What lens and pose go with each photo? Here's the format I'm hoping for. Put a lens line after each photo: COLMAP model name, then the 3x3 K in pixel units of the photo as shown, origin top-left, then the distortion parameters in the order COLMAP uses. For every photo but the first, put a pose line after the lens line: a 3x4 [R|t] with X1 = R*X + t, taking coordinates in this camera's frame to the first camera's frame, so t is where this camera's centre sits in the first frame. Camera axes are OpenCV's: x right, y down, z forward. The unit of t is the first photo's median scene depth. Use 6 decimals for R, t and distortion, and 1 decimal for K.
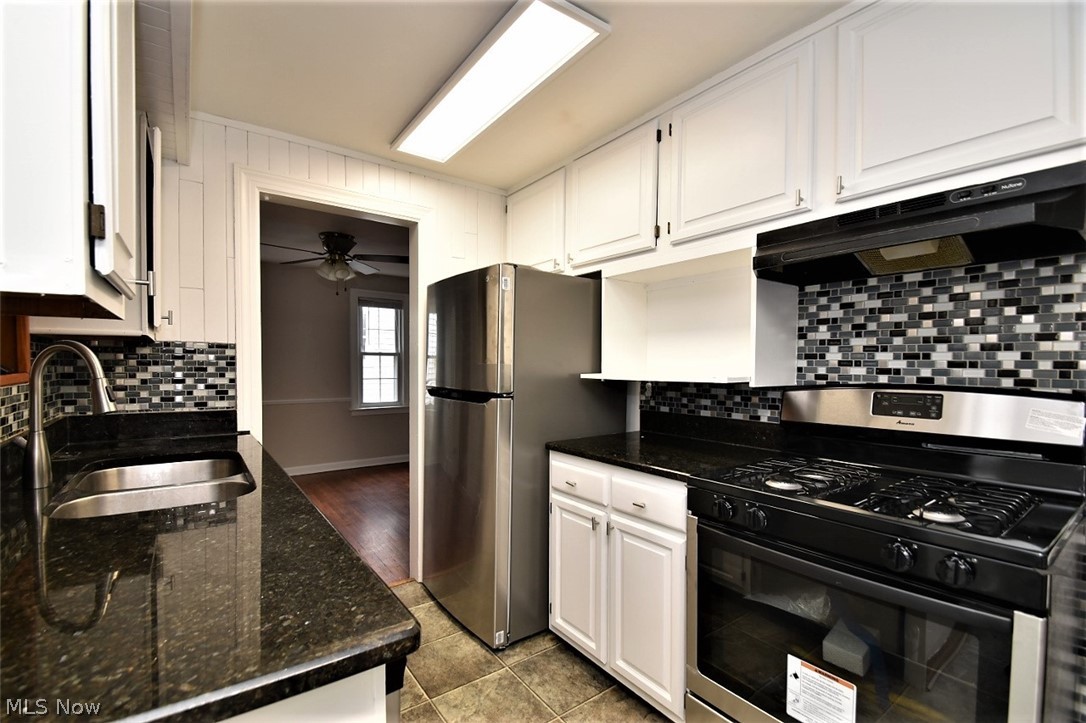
lens RADIAL K [[474.5, 0, 527.3], [0, 474.5, 376.8], [0, 0, 1]] dist [0.010576, -0.015573]
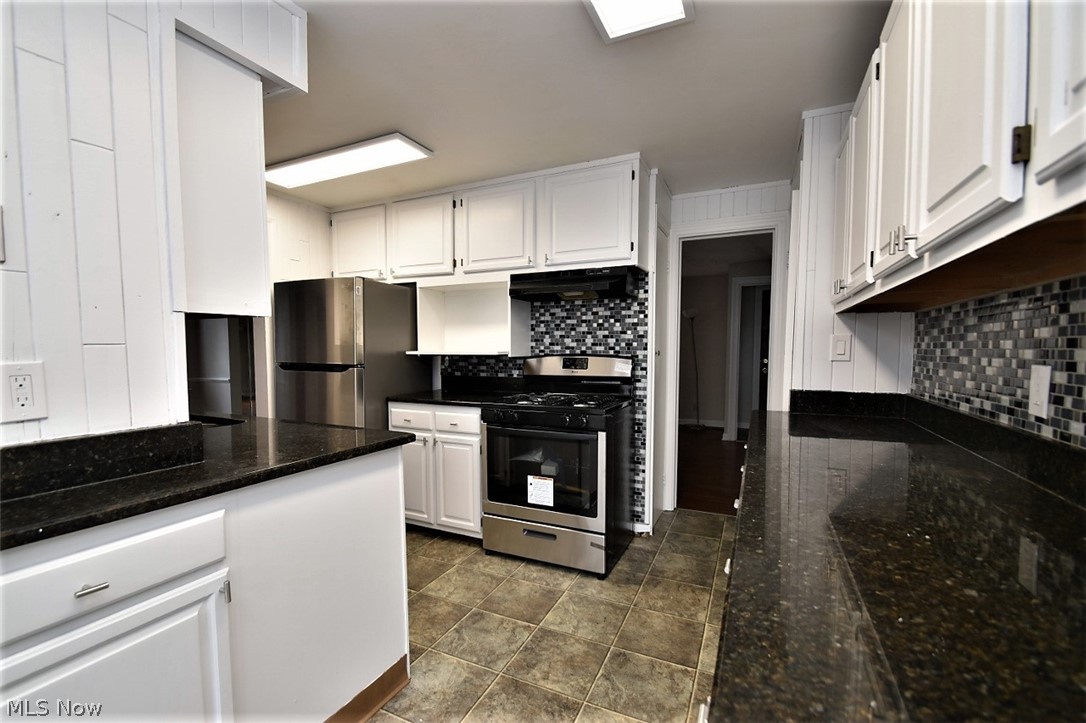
lens RADIAL K [[474.5, 0, 527.3], [0, 474.5, 376.8], [0, 0, 1]] dist [0.010576, -0.015573]
pose [[0.879143, -0.035678, 0.475221, -0.348427], [0.016448, 0.998871, 0.044563, 0.017599], [-0.476275, -0.031361, 0.878737, -0.663411]]
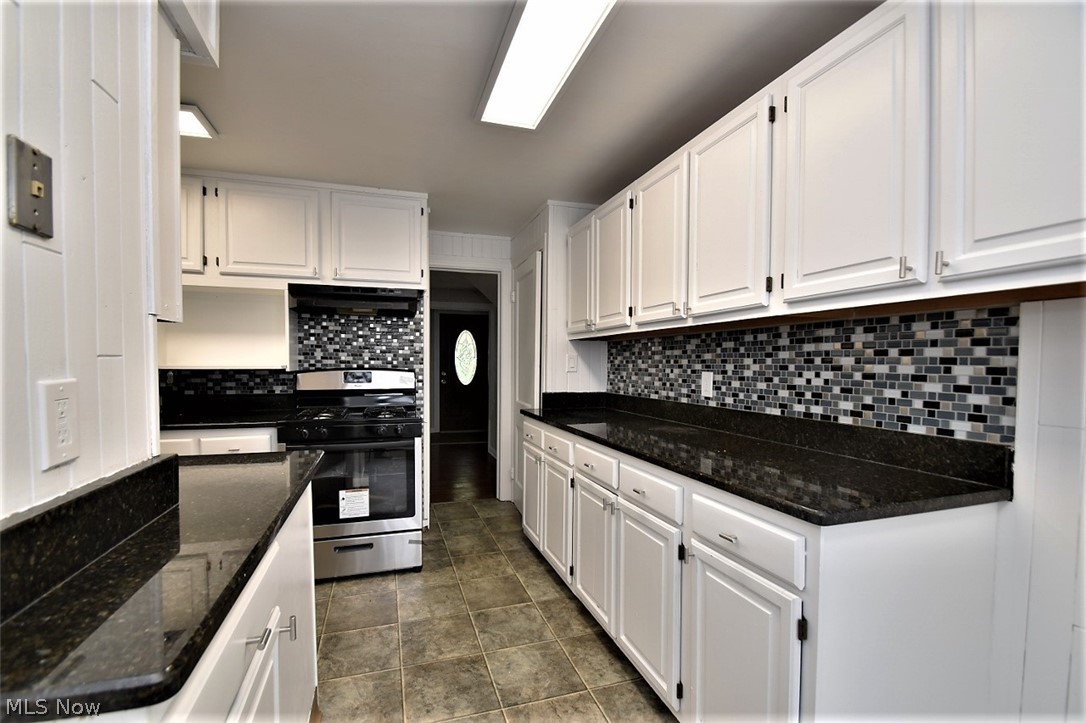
lens RADIAL K [[474.5, 0, 527.3], [0, 474.5, 376.8], [0, 0, 1]] dist [0.010576, -0.015573]
pose [[0.317710, -0.032208, 0.947641, -0.875005], [0.018085, 0.999447, 0.027905, 0.009040], [-0.948016, 0.008272, 0.318116, -0.370658]]
